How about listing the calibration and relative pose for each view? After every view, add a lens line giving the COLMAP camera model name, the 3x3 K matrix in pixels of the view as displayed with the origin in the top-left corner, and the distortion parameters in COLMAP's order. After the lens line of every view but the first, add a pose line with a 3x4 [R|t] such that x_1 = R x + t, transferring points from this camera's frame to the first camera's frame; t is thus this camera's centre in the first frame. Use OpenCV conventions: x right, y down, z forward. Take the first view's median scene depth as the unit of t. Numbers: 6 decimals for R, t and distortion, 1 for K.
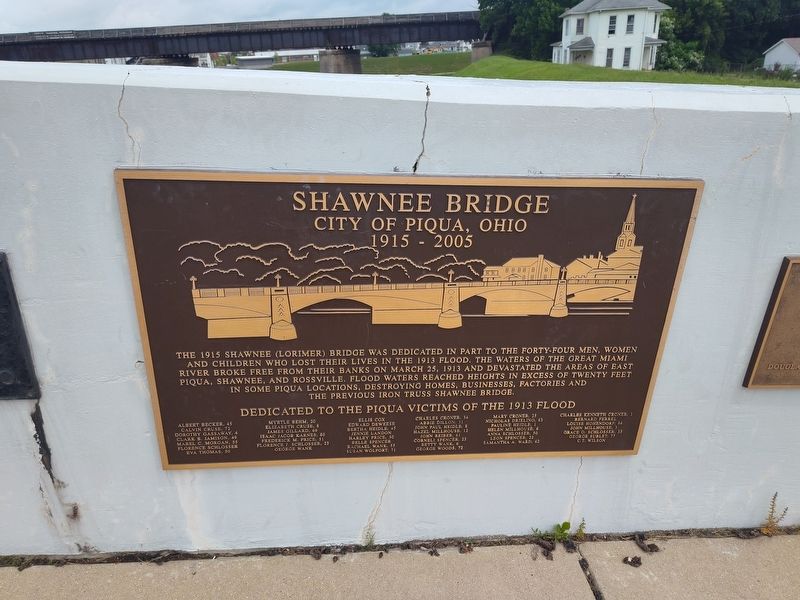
lens RADIAL K [[545.5, 0, 400.0], [0, 545.5, 300.0], [0, 0, 1]] dist [-0.003345, -0.004247]
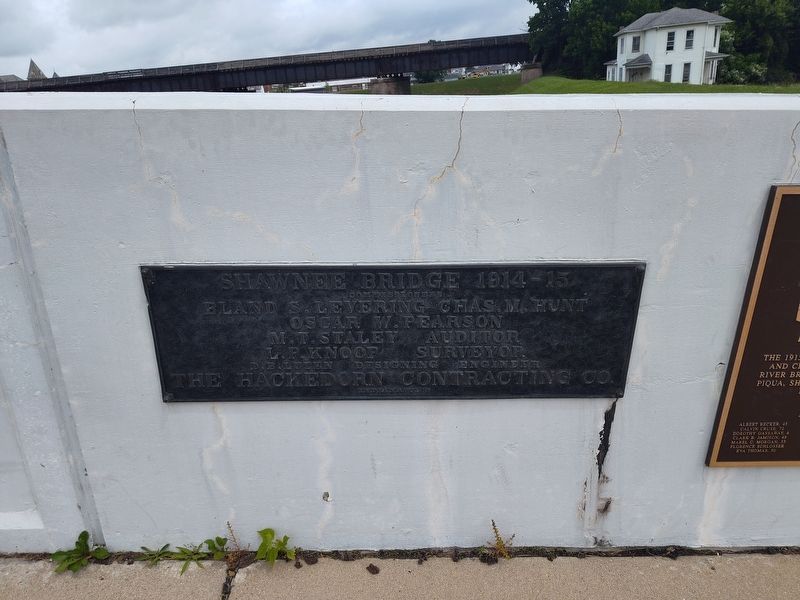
lens RADIAL K [[541.4, 0, 400.0], [0, 541.4, 300.0], [0, 0, 1]] dist [0.003547, -0.003684]
pose [[0.996678, -0.006949, -0.081149, -0.021825], [0.003852, 0.999260, -0.038263, 0.000548], [0.081355, 0.037823, 0.995967, -0.002667]]
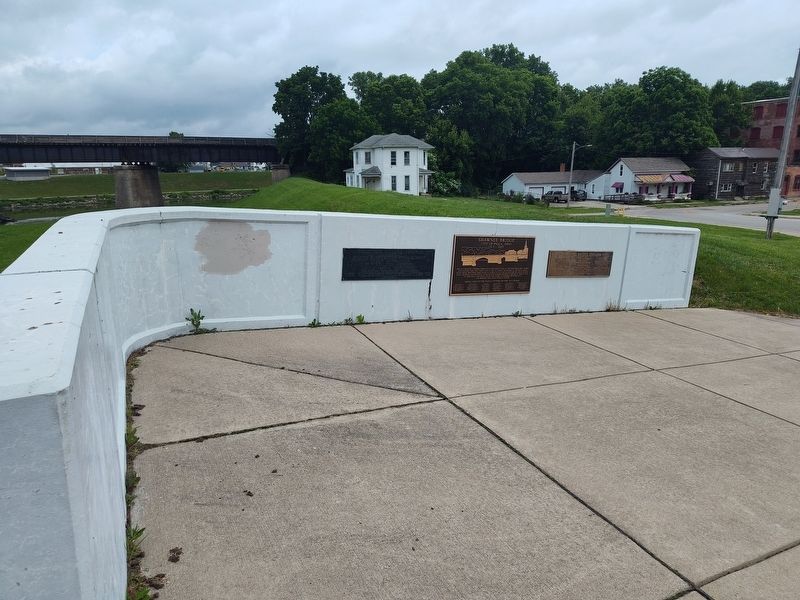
lens RADIAL K [[545.5, 0, 400.0], [0, 545.5, 300.0], [0, 0, 1]] dist [-0.003345, -0.004247]
pose [[0.930287, -0.047858, 0.363697, -0.060643], [0.117481, 0.978103, -0.171792, 0.026212], [-0.347512, 0.202544, 0.915539, -0.076256]]
